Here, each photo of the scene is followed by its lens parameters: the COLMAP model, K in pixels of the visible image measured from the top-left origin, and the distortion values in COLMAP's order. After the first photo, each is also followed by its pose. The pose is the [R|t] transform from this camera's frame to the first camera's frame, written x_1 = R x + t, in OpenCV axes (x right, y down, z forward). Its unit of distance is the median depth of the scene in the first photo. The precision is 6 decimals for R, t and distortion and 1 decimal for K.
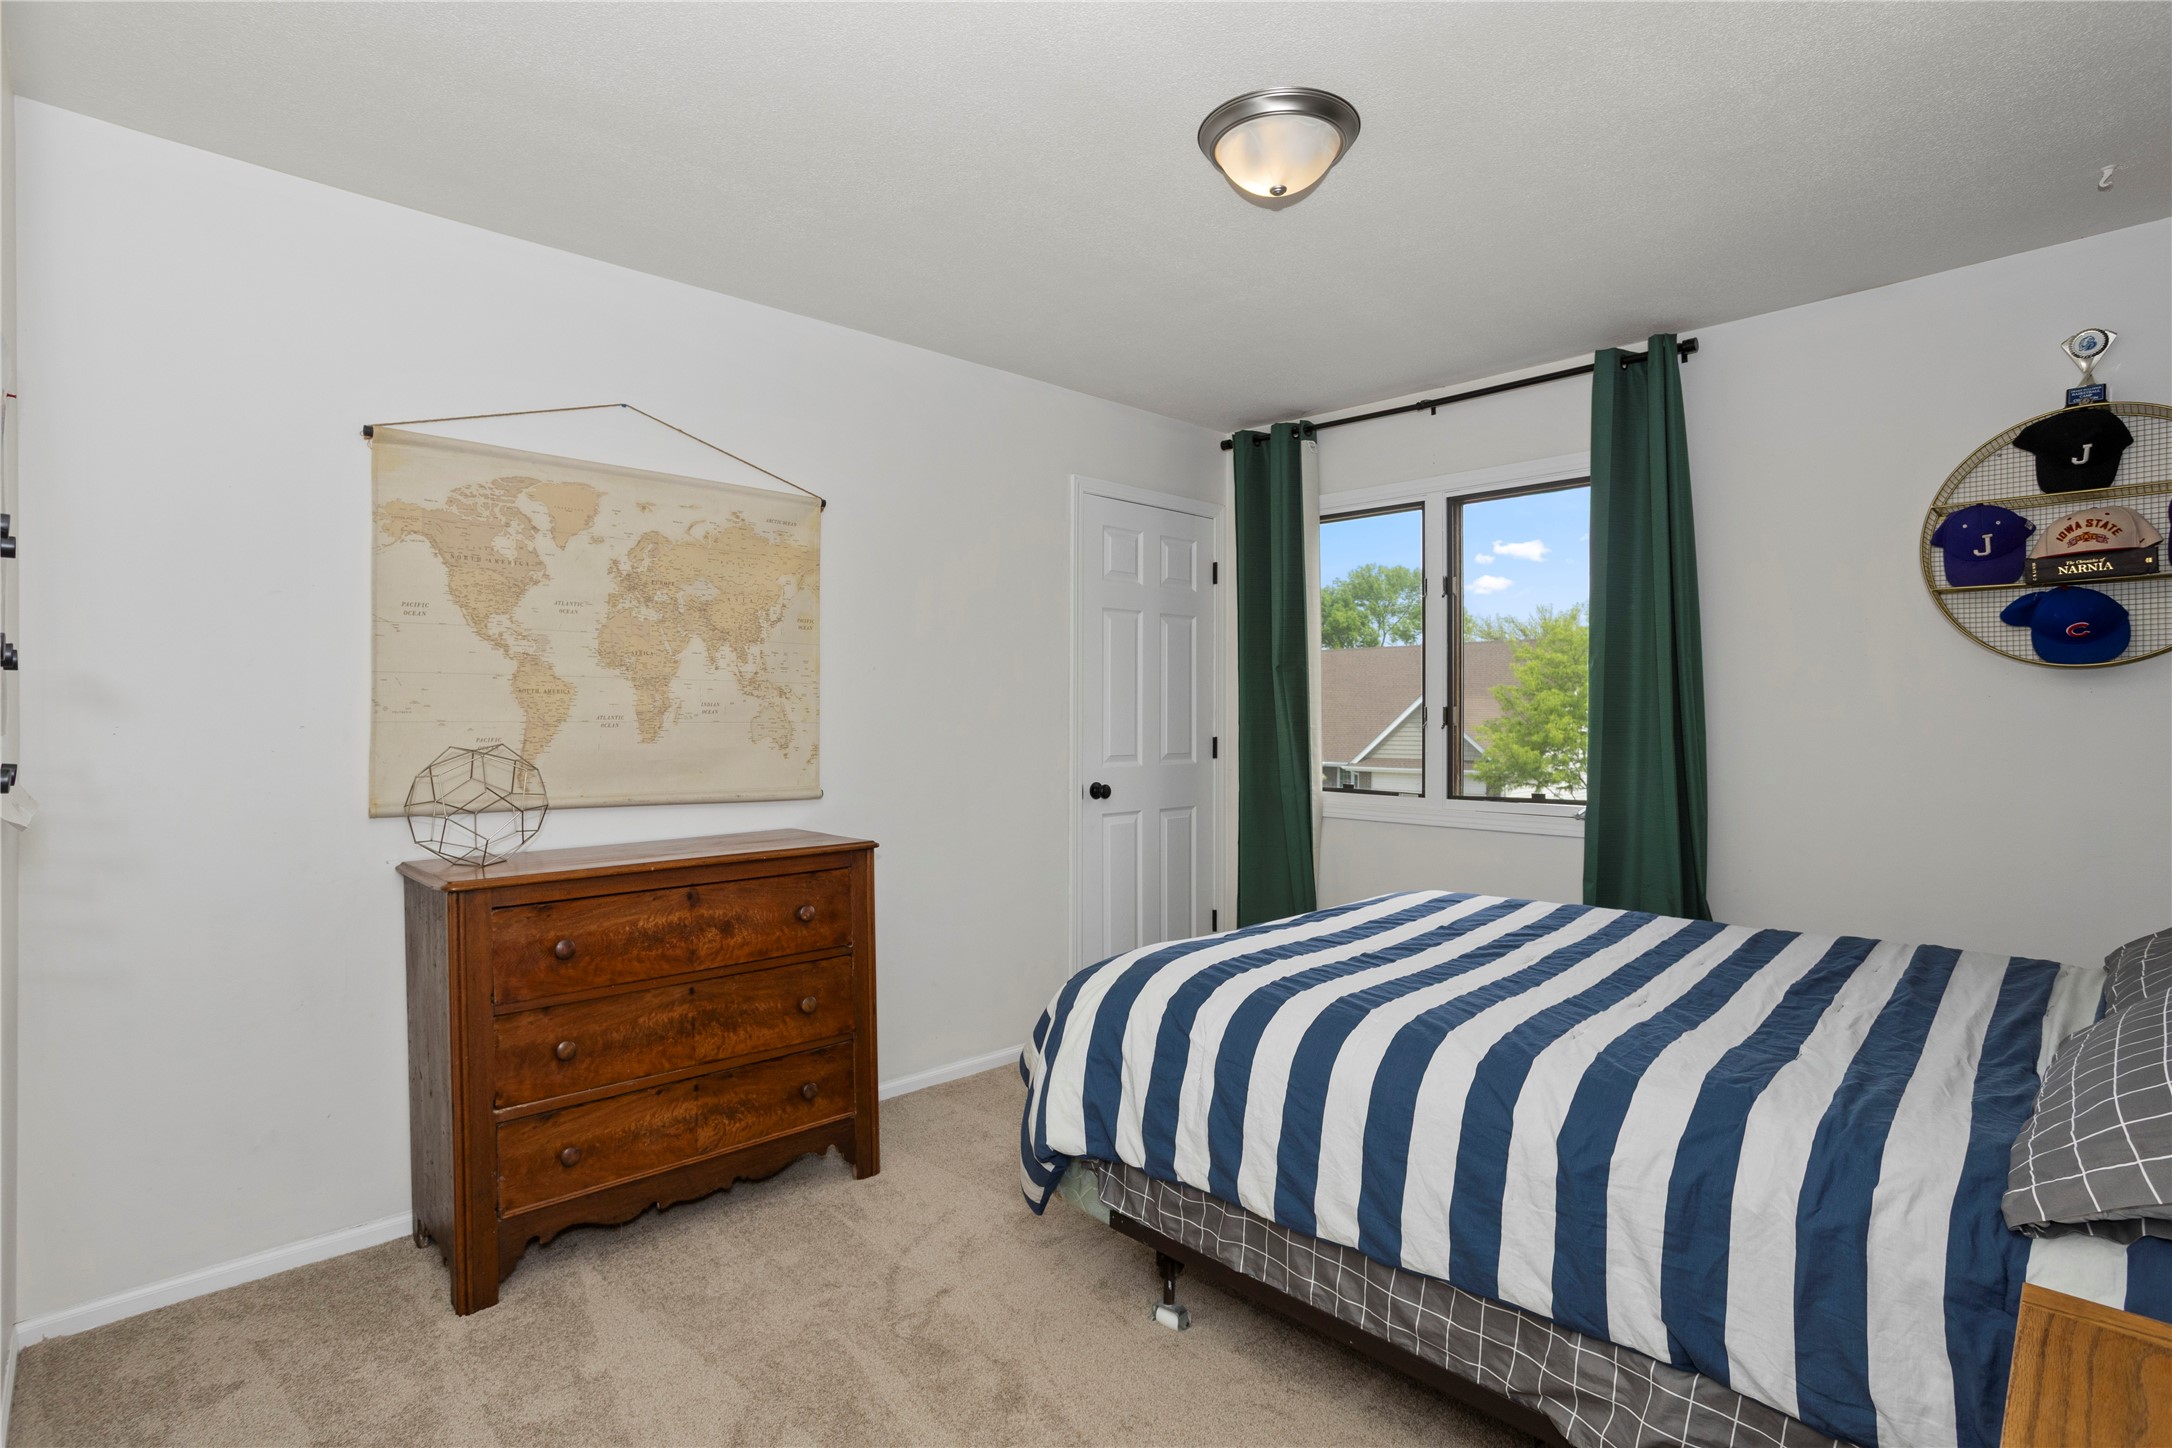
lens RADIAL K [[1114.0, 0, 1091.6], [0, 1114.0, 736.5], [0, 0, 1]] dist [-0.056264, 0.032696]
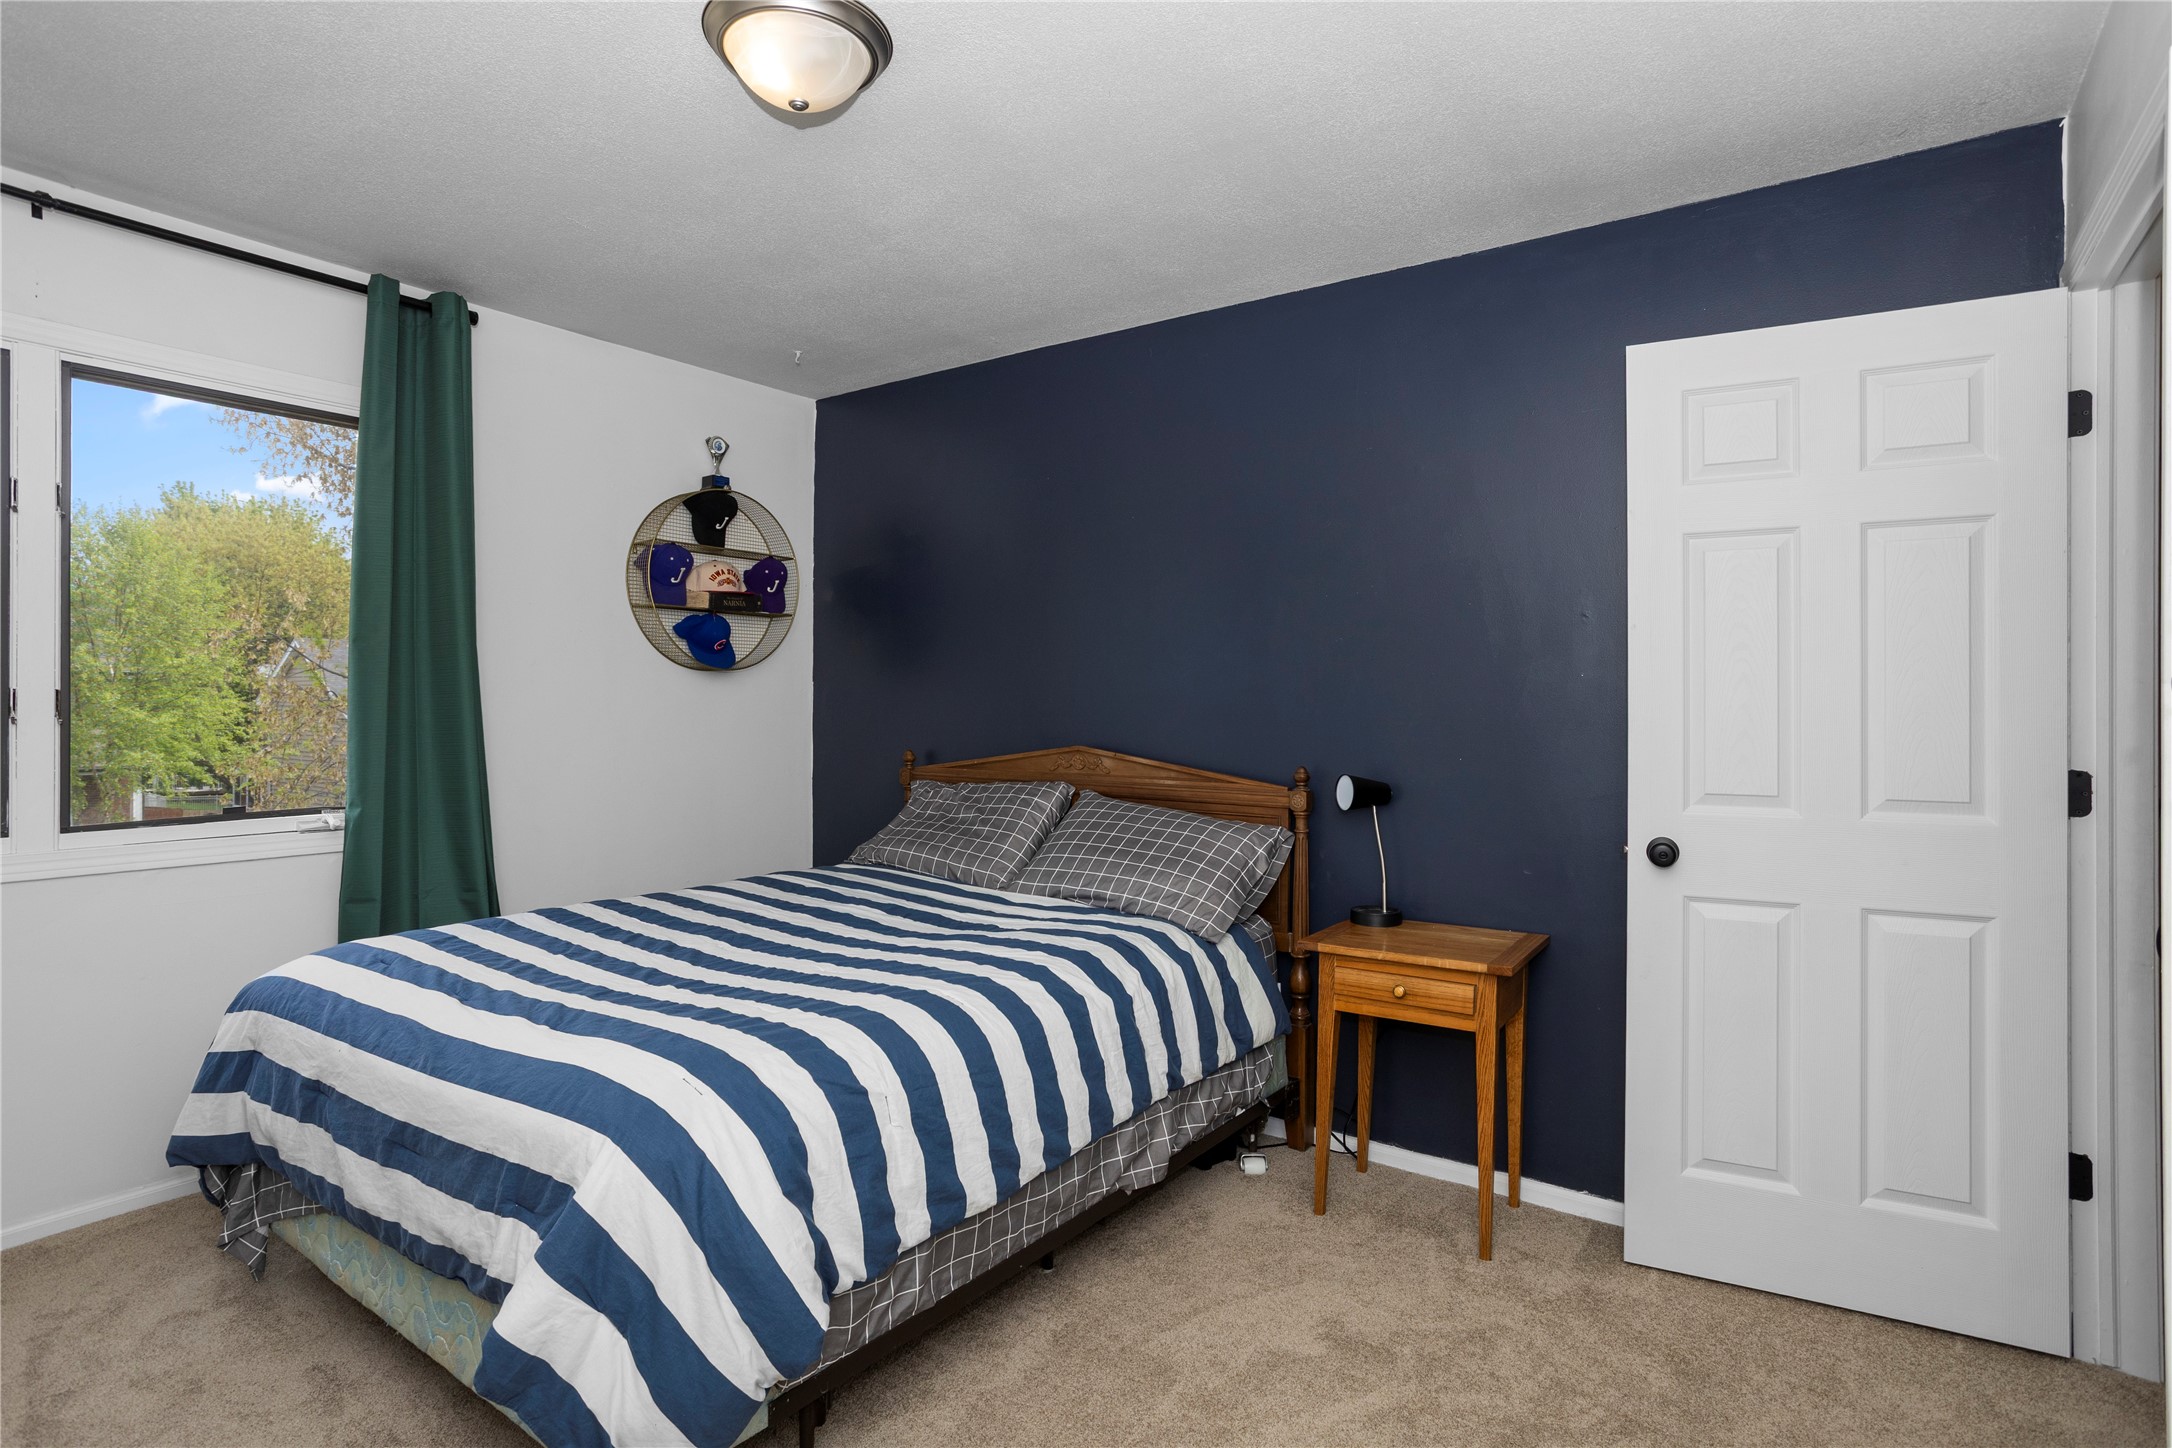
lens RADIAL K [[1117.7, 0, 1090.0], [0, 1117.7, 695.2], [0, 0, 1]] dist [-0.033060, 0.022757]
pose [[-0.214950, 0.011341, 0.976559, -0.610486], [0.018514, 0.999800, -0.007535, -0.010518], [-0.976450, 0.016460, -0.215117, 0.806331]]
